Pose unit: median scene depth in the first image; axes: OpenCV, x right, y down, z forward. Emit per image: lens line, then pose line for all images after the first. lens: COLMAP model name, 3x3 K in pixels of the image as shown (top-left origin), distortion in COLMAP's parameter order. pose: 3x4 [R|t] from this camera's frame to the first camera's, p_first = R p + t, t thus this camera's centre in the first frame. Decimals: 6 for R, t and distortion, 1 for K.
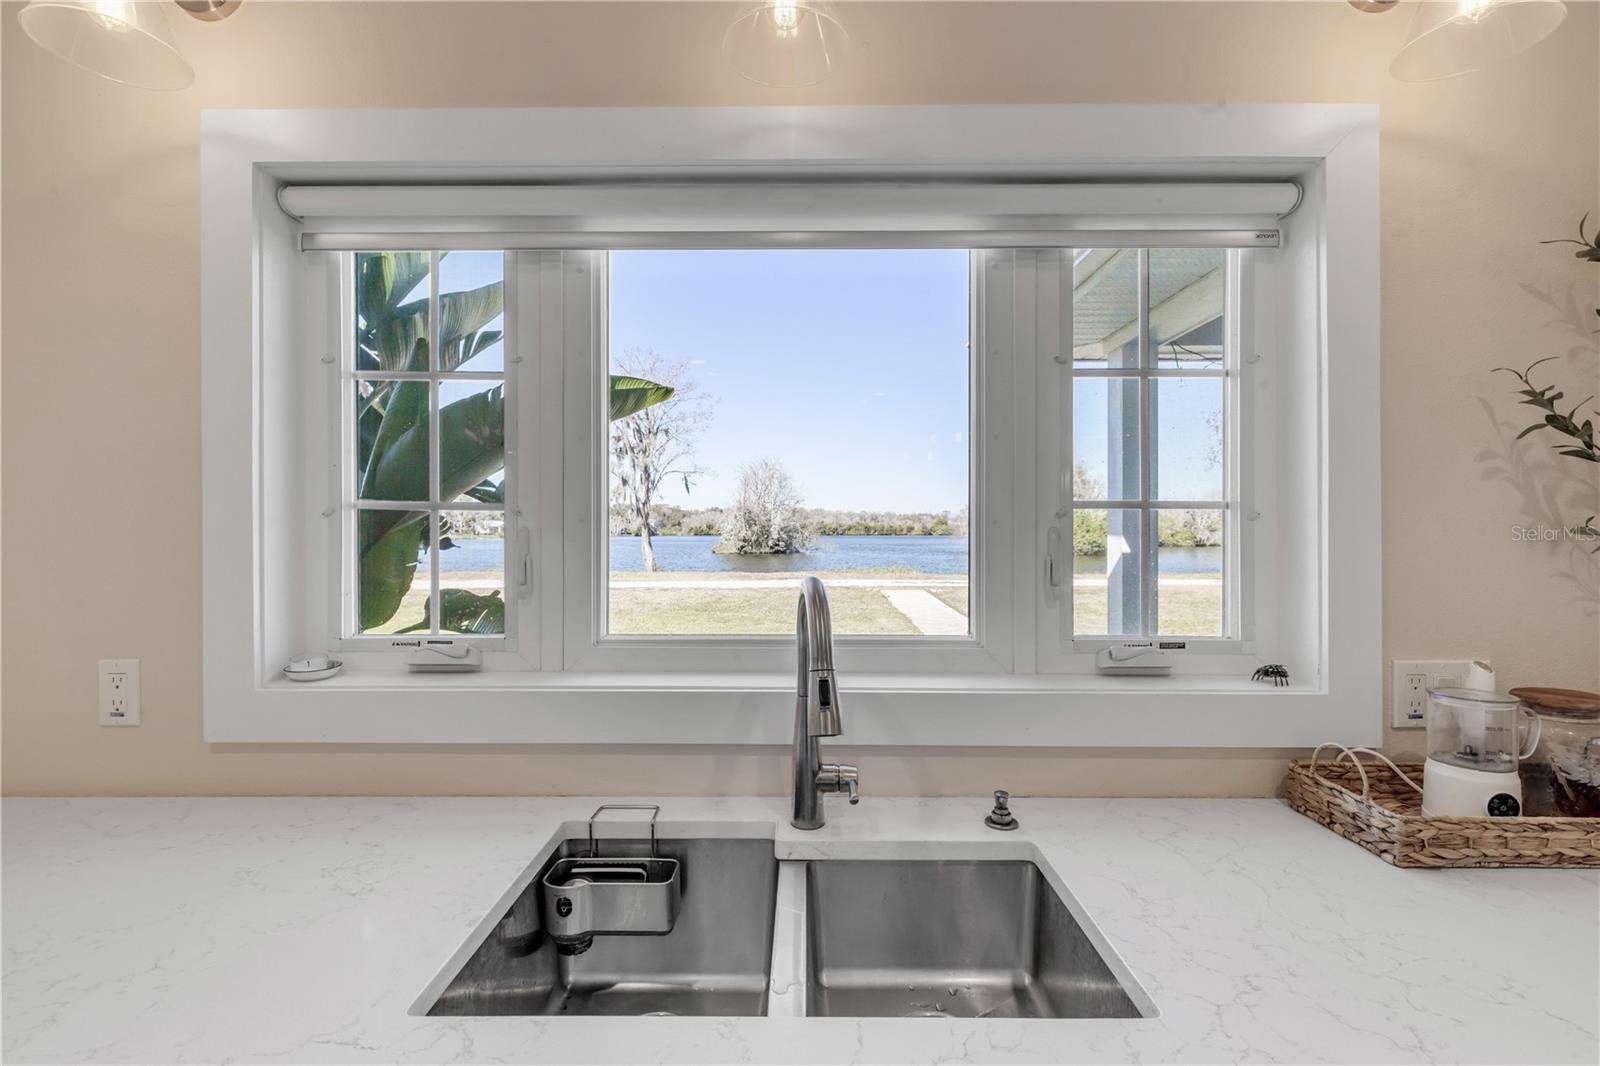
lens RADIAL K [[719.7, 0, 794.4], [0, 719.7, 531.9], [0, 0, 1]] dist [0.005051, -0.002758]
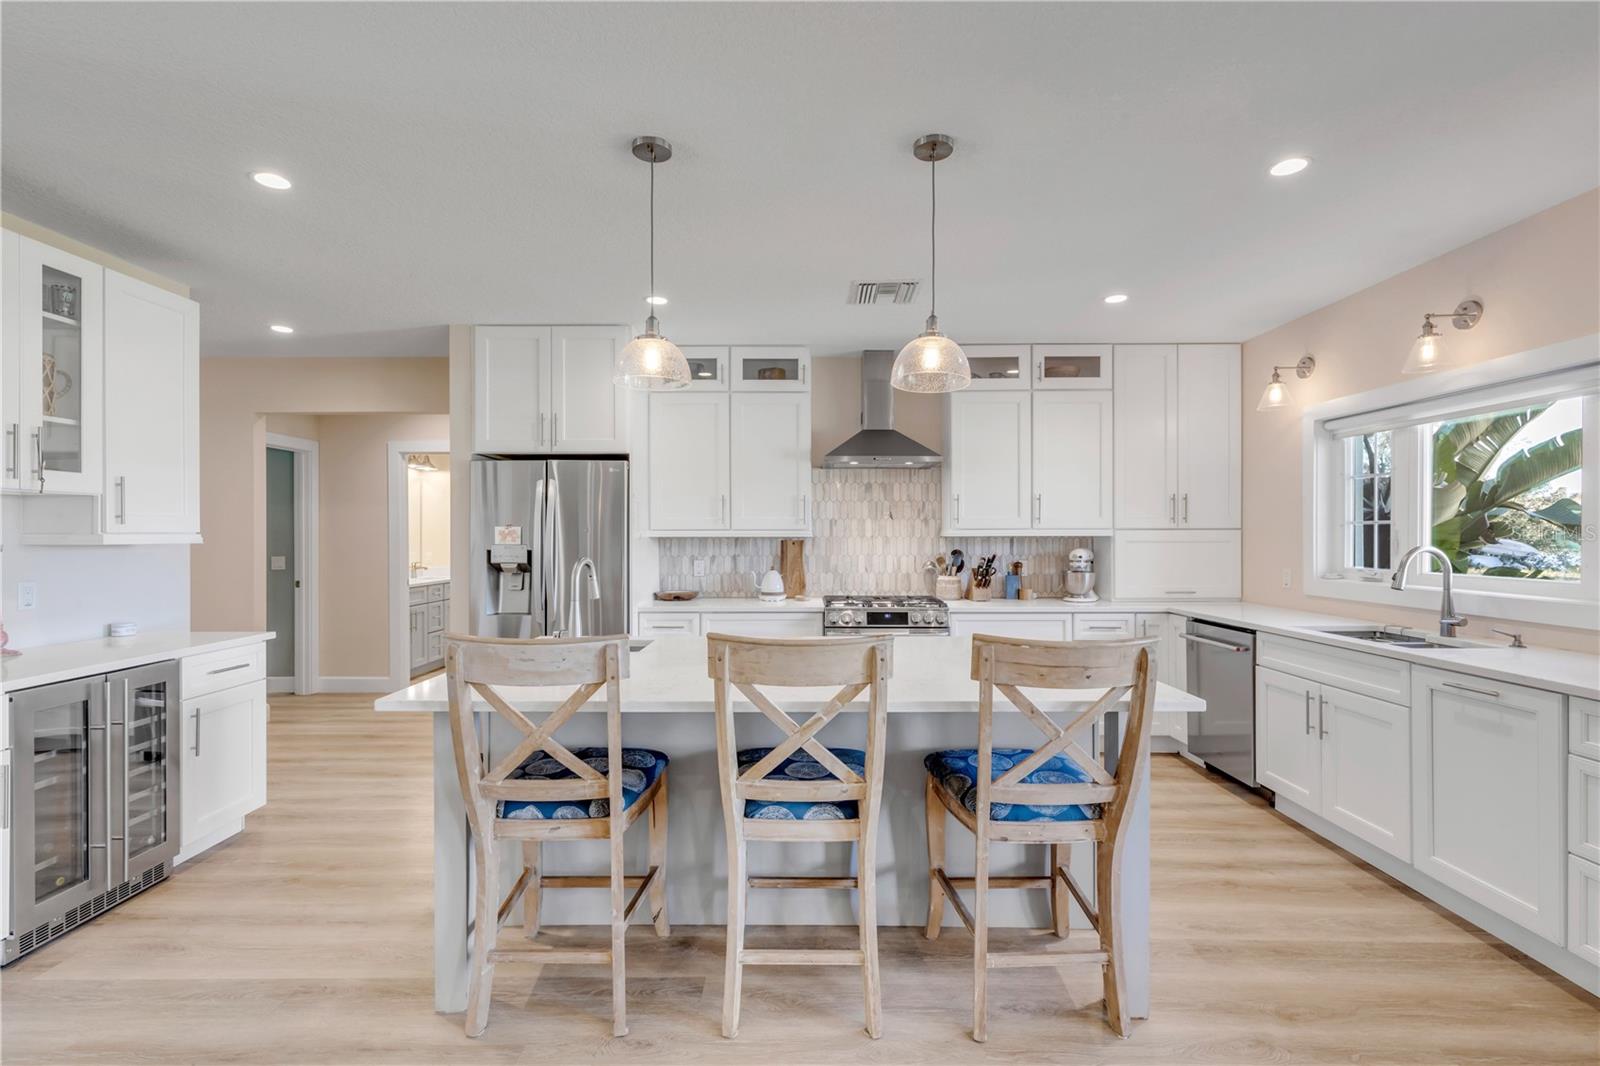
lens RADIAL K [[719.7, 0, 797.7], [0, 719.7, 535.1], [0, 0, 1]] dist [0.005051, -0.002758]
pose [[0.009653, 0.001034, -0.999953, 2.347198], [-0.001732, 0.999998, 0.001018, 0.013843], [0.999952, 0.001722, 0.009654, -1.298932]]
